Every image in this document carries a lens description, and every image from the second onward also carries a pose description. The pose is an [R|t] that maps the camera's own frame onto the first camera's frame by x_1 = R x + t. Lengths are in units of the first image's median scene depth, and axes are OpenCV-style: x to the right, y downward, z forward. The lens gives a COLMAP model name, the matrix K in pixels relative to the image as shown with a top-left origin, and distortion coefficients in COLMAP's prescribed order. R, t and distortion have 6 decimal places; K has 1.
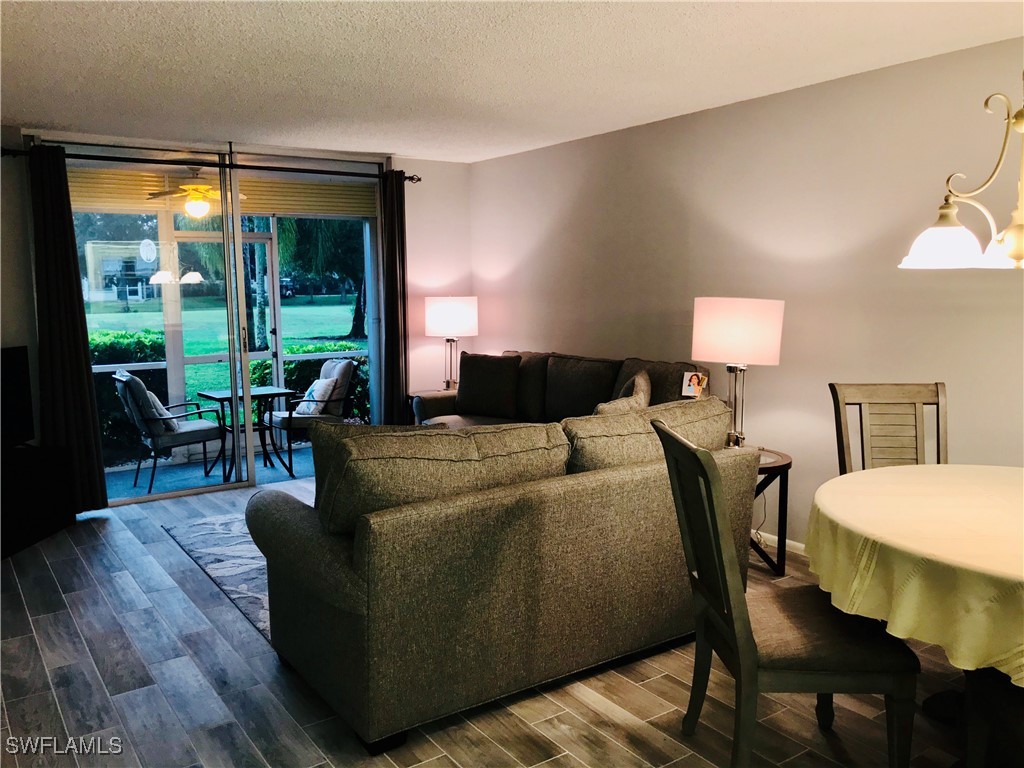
lens RADIAL K [[836.4, 0, 512.2], [0, 836.4, 379.1], [0, 0, 1]] dist [0.029206, -0.046432]
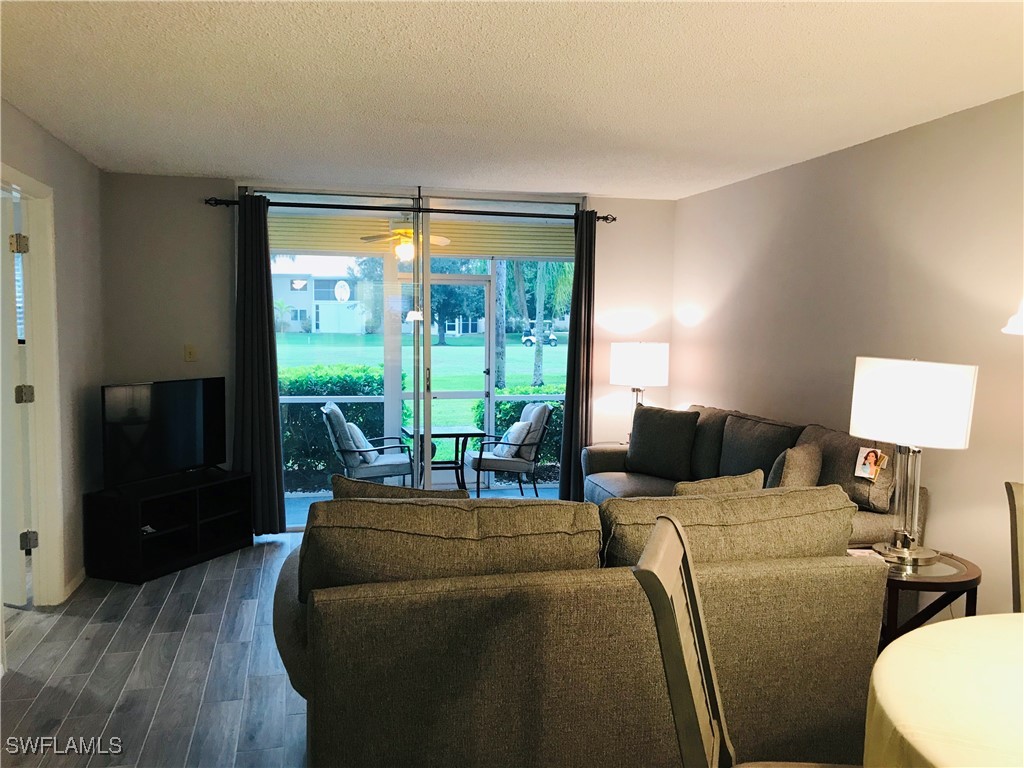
lens RADIAL K [[836.4, 0, 509.2], [0, 836.4, 382.7], [0, 0, 1]] dist [0.029206, -0.046432]
pose [[0.935400, 0.048145, -0.350298, 0.146003], [-0.063202, 0.997498, -0.031672, -0.019977], [0.347897, 0.051766, 0.936103, 0.100752]]
